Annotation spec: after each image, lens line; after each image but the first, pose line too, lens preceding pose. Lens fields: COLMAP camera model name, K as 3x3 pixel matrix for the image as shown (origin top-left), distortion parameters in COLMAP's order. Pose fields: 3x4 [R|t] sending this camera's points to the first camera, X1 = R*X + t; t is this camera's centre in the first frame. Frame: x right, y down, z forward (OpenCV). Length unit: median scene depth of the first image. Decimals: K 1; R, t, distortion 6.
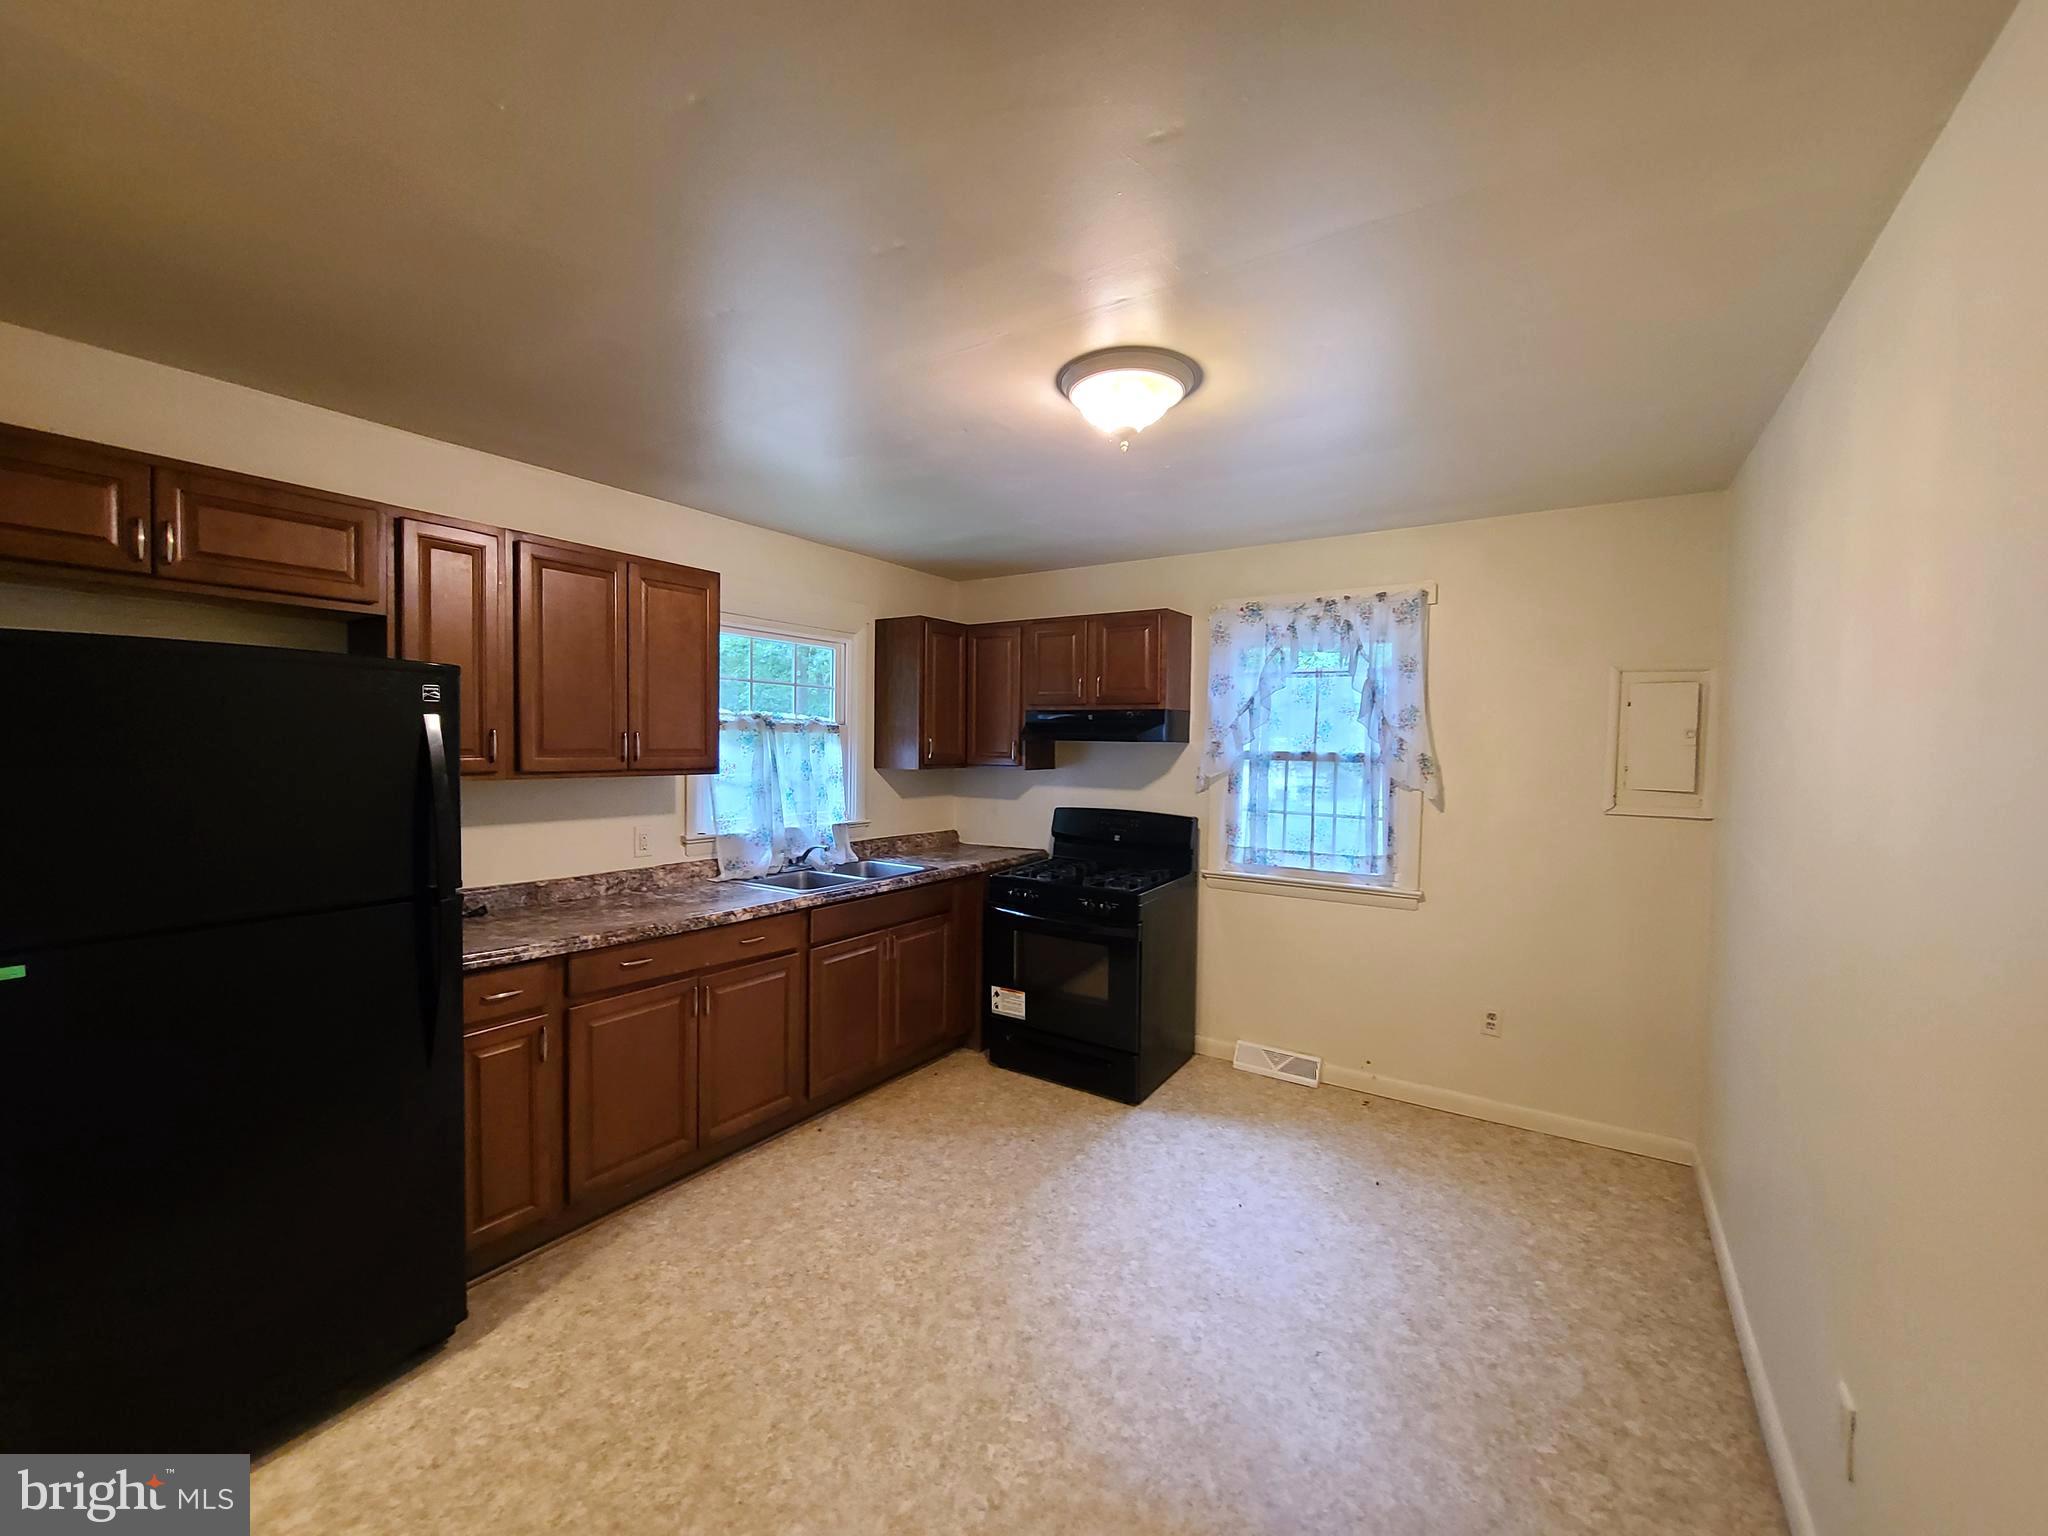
lens RADIAL K [[825.9, 0, 1016.1], [0, 825.9, 771.1], [0, 0, 1]] dist [-0.003052, -0.000805]
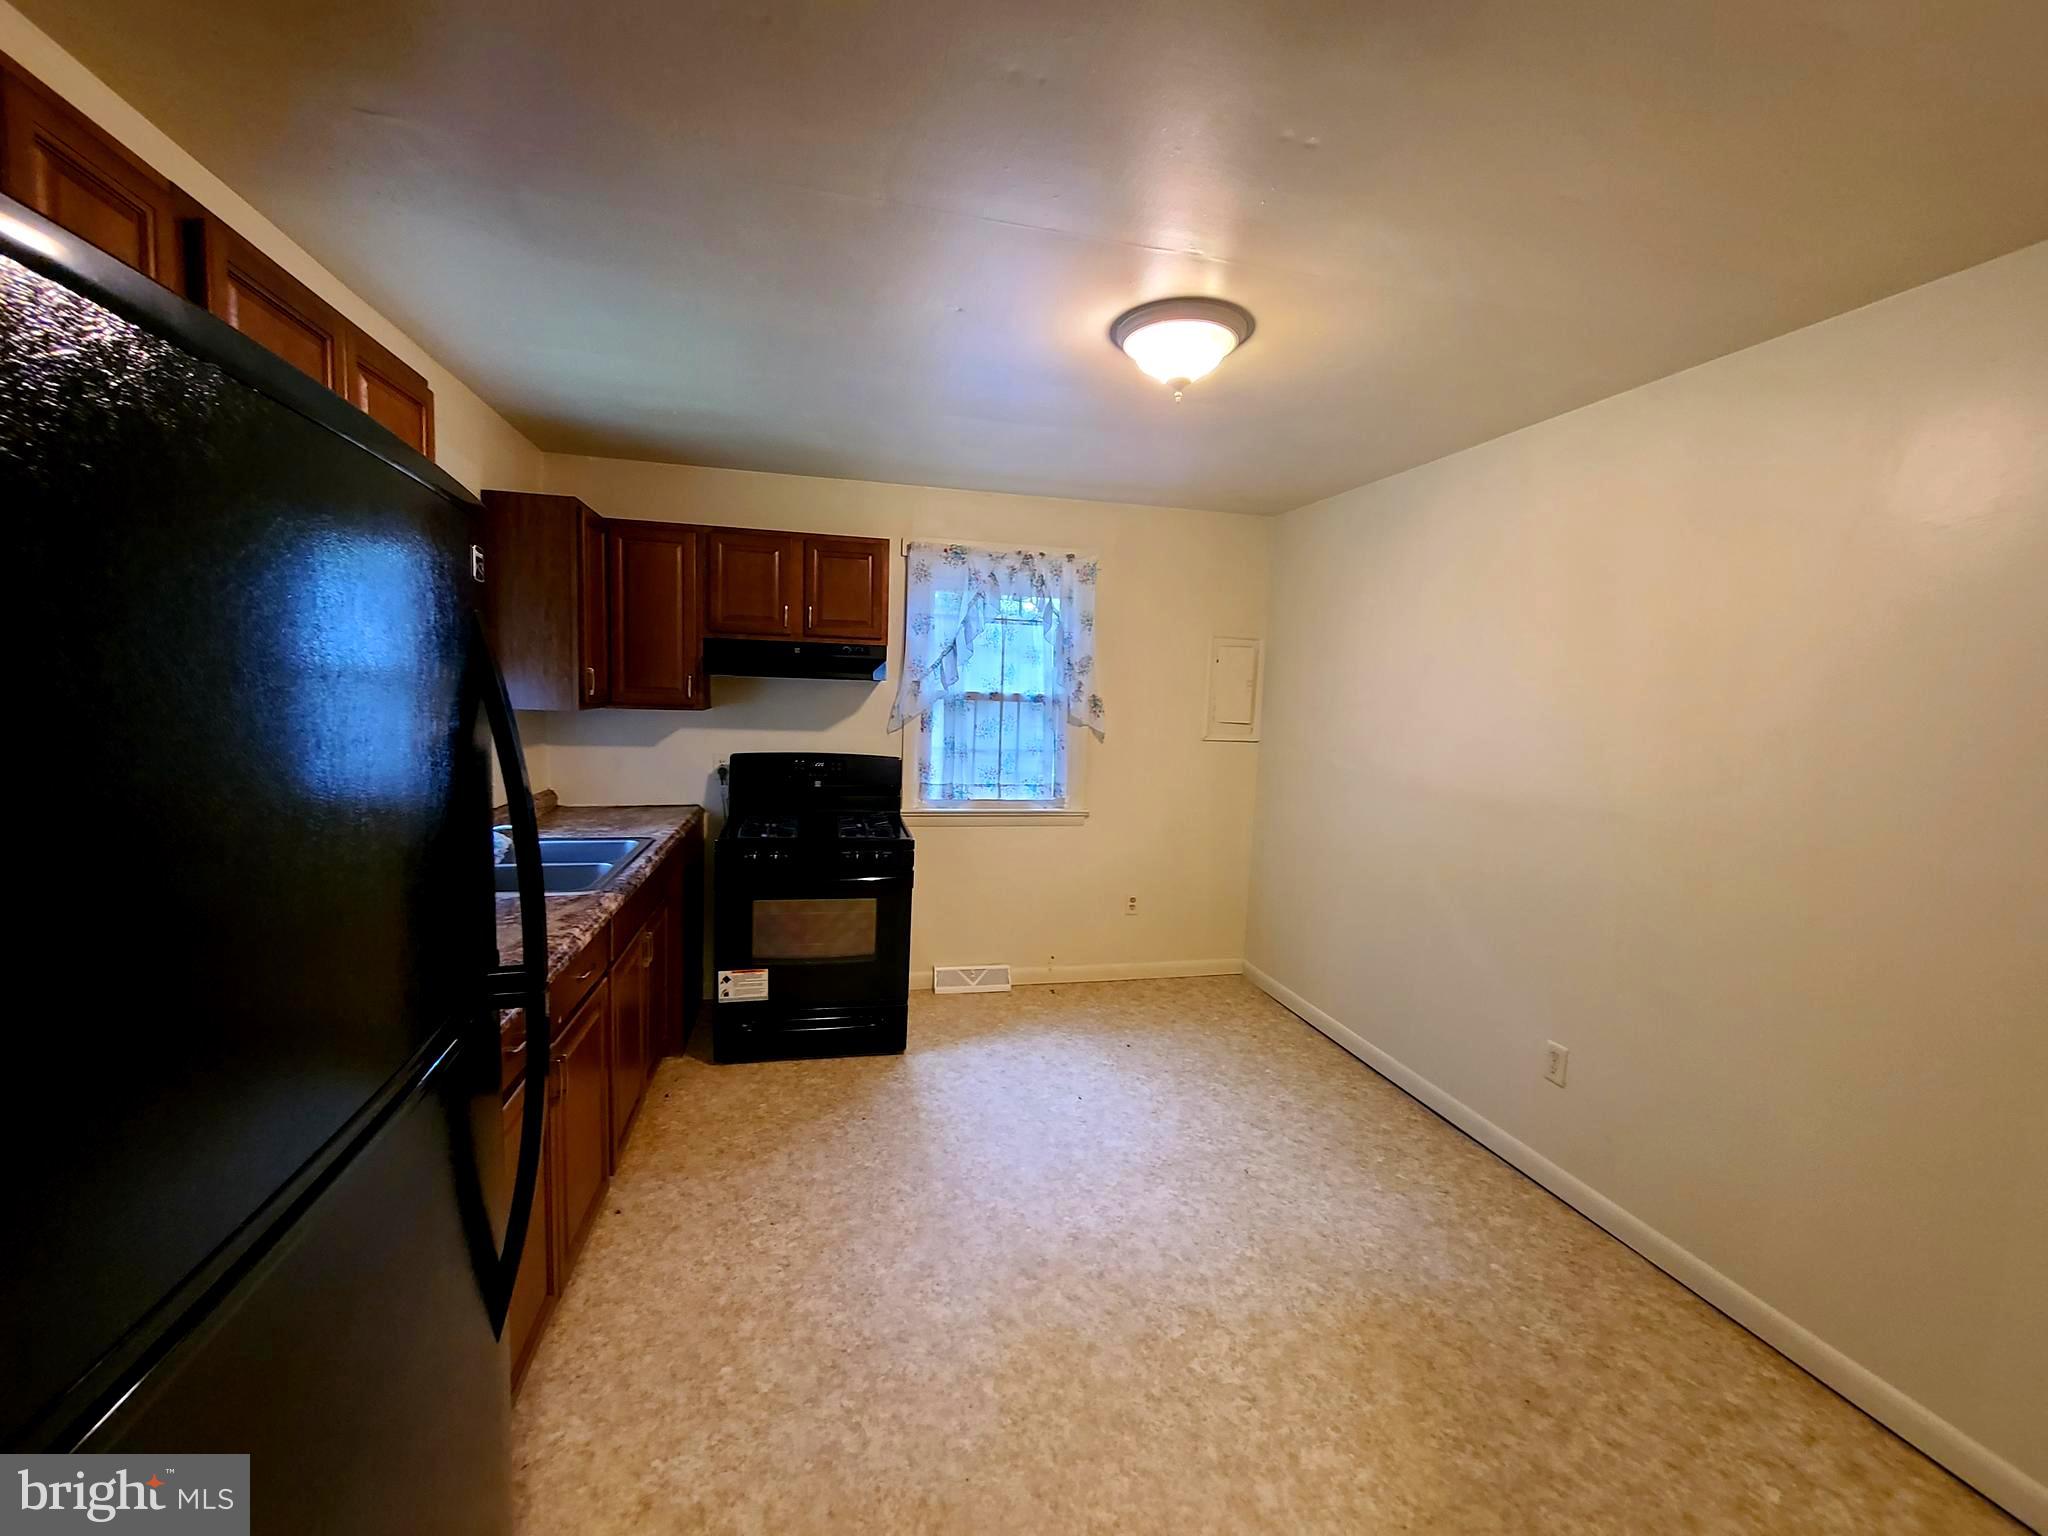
lens RADIAL K [[825.9, 0, 1016.1], [0, 825.9, 771.1], [0, 0, 1]] dist [-0.003052, -0.000805]
pose [[0.689193, -0.059939, 0.722094, -0.458081], [0.002177, 0.996739, 0.080658, -0.008306], [-0.724574, -0.054017, 0.687076, 0.248103]]
